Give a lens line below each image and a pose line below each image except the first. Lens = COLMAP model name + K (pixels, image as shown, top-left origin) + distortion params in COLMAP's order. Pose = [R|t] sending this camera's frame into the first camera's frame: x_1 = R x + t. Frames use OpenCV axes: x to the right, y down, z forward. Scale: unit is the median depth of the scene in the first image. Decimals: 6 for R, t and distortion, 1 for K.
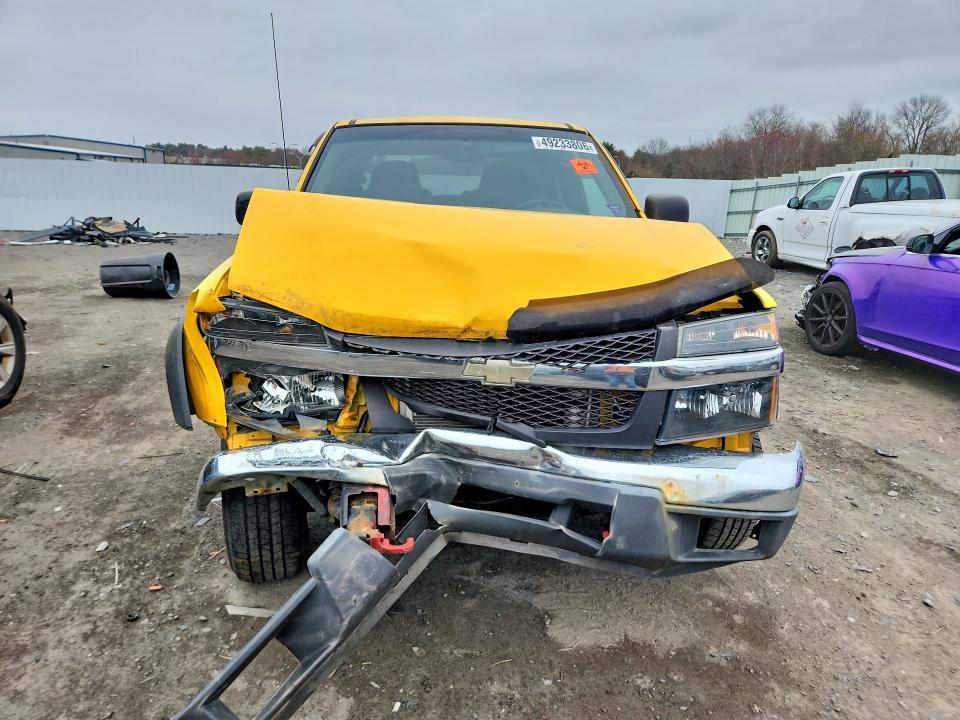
lens RADIAL K [[746.0, 0, 467.5], [0, 746.0, 359.8], [0, 0, 1]] dist [0.082060, -0.073015]
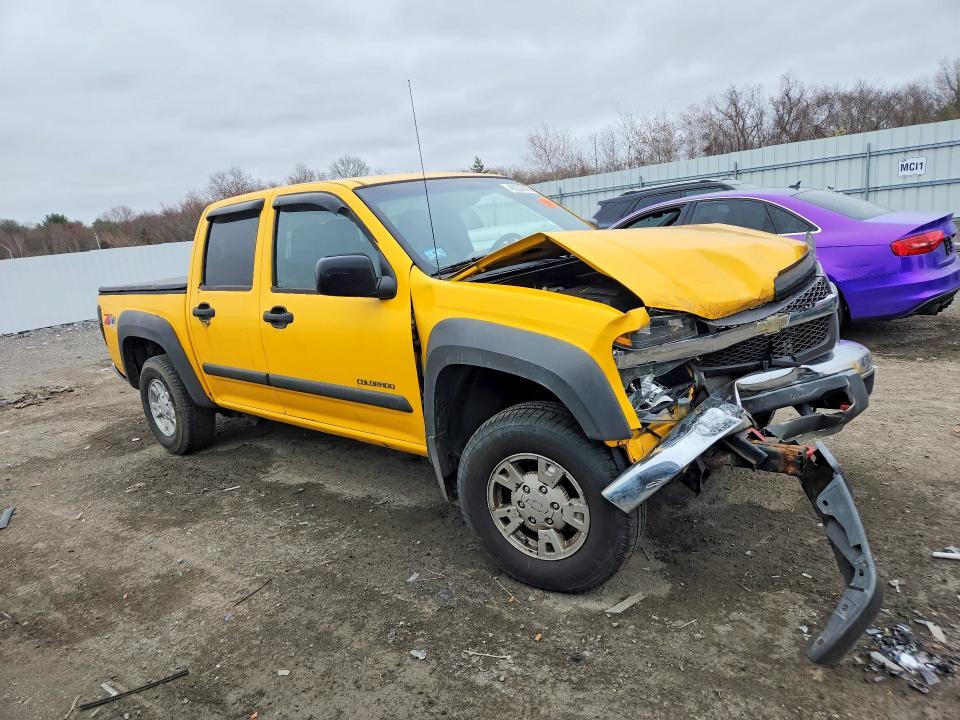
lens RADIAL K [[746.0, 0, 467.5], [0, 746.0, 359.8], [0, 0, 1]] dist [0.082060, -0.073015]
pose [[0.662652, -0.227444, 0.713556, -0.968277], [0.284809, 0.957717, 0.040779, -0.100149], [-0.692659, 0.176205, 0.699410, 0.277296]]
